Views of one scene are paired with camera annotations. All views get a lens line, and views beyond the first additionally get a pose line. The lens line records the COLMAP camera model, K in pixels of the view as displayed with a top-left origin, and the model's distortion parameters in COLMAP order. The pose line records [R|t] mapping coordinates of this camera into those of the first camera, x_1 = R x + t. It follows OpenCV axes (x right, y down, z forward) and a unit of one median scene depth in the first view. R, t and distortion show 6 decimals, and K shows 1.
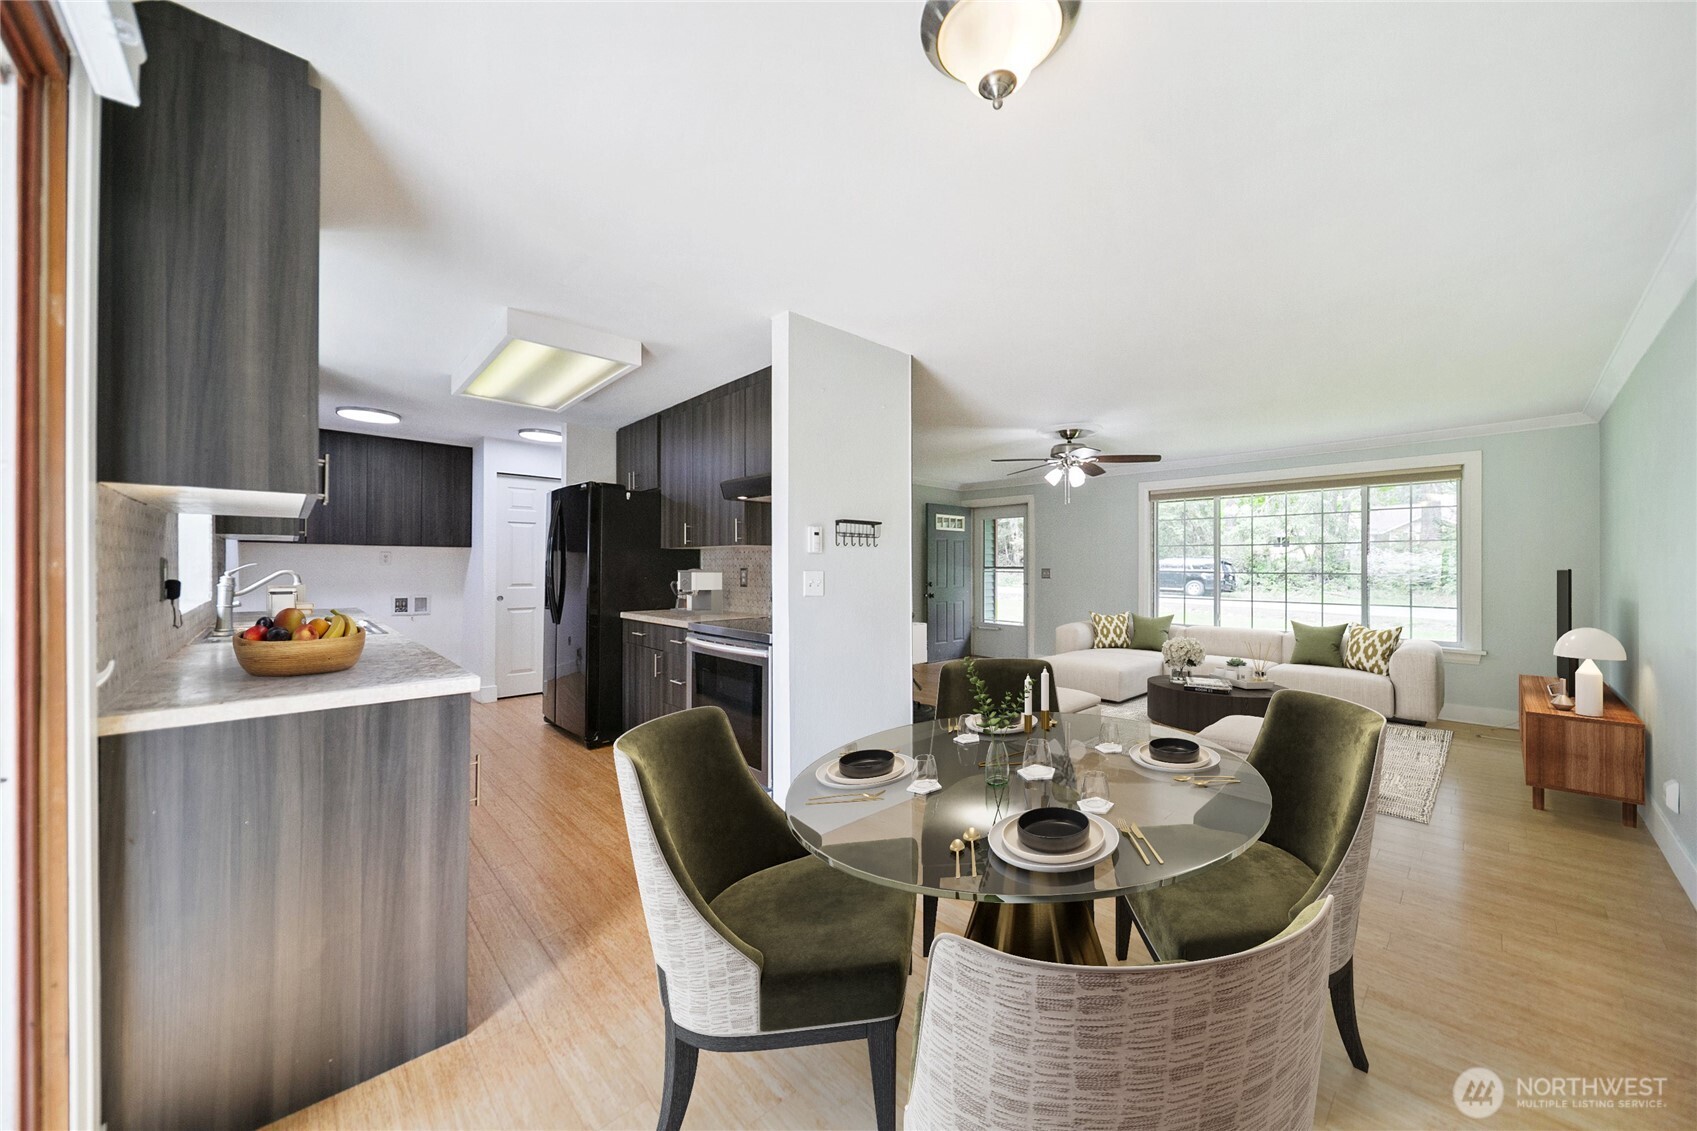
lens RADIAL K [[605.8, 0, 851.1], [0, 605.8, 552.5], [0, 0, 1]] dist [0.000757, 0.000113]
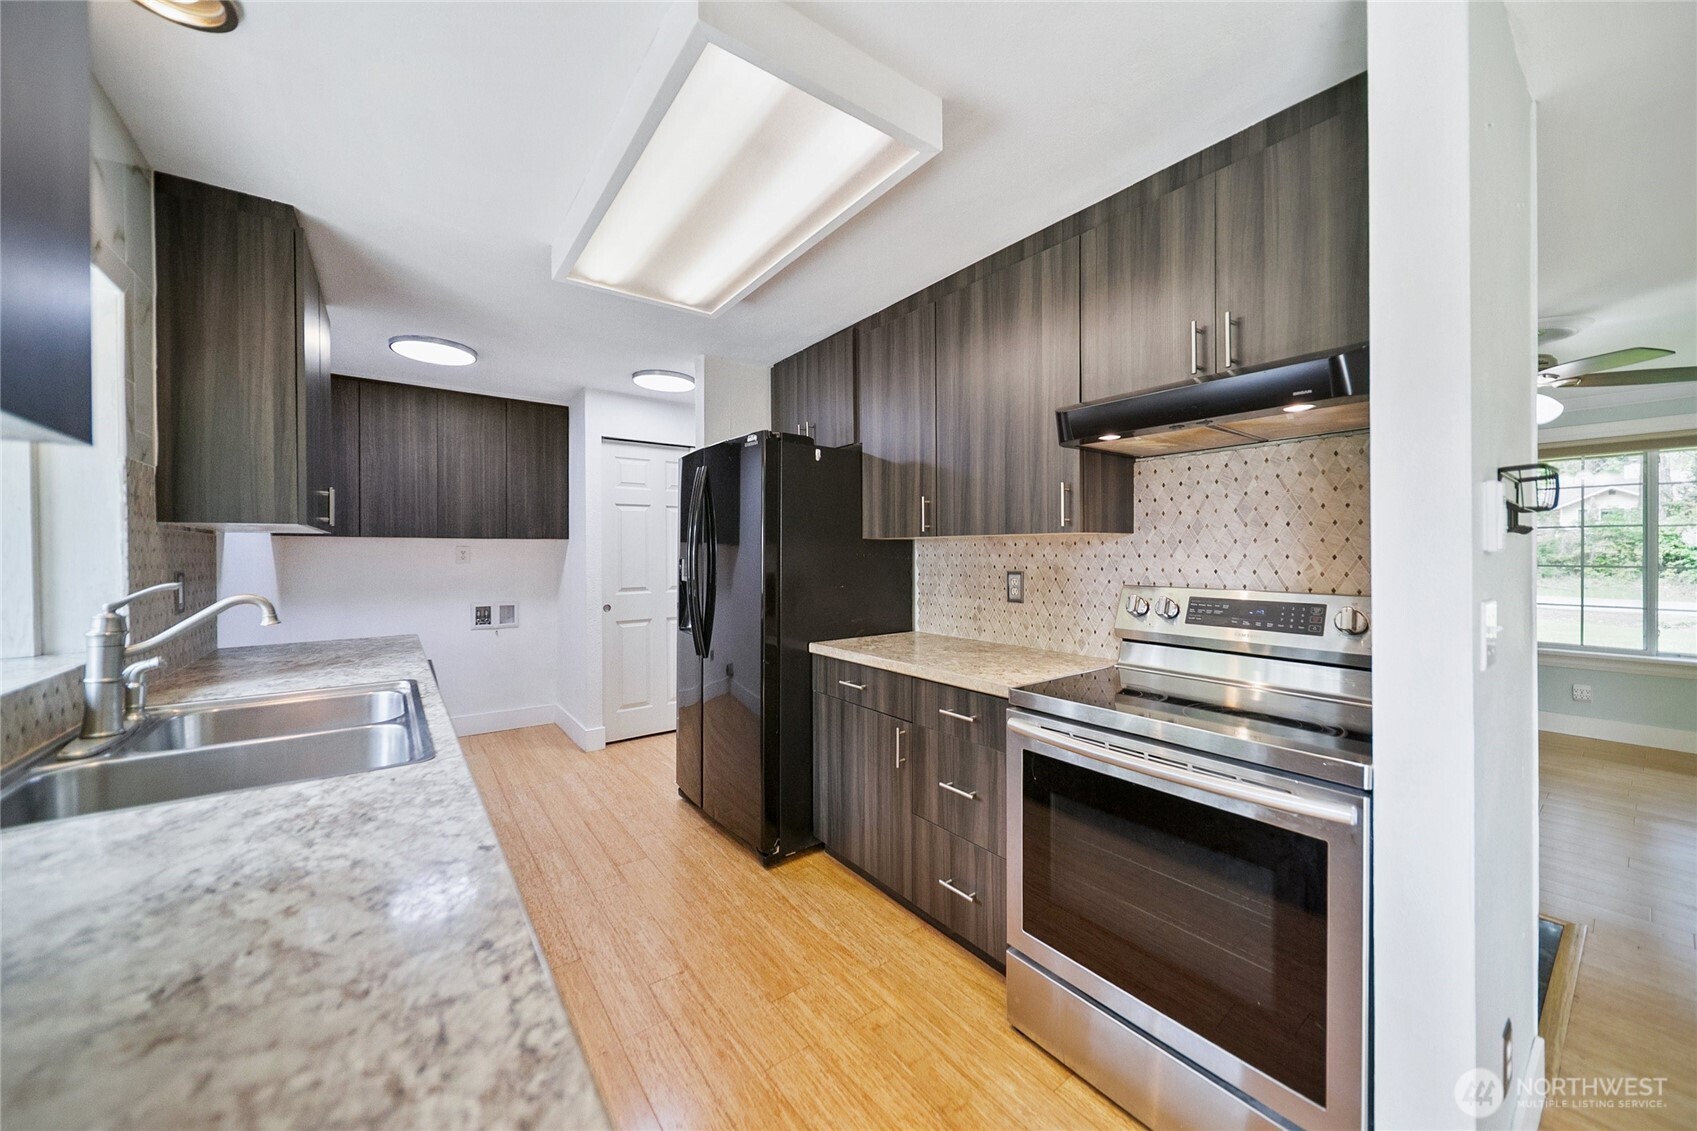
lens RADIAL K [[613.6, 0, 846.7], [0, 613.6, 543.7], [0, 0, 1]] dist [0.000305, 0.000020]
pose [[0.993914, -0.008151, -0.109853, -0.270838], [0.008926, 0.999939, 0.006565, -0.006567], [0.109793, -0.007506, 0.993926, 0.380174]]
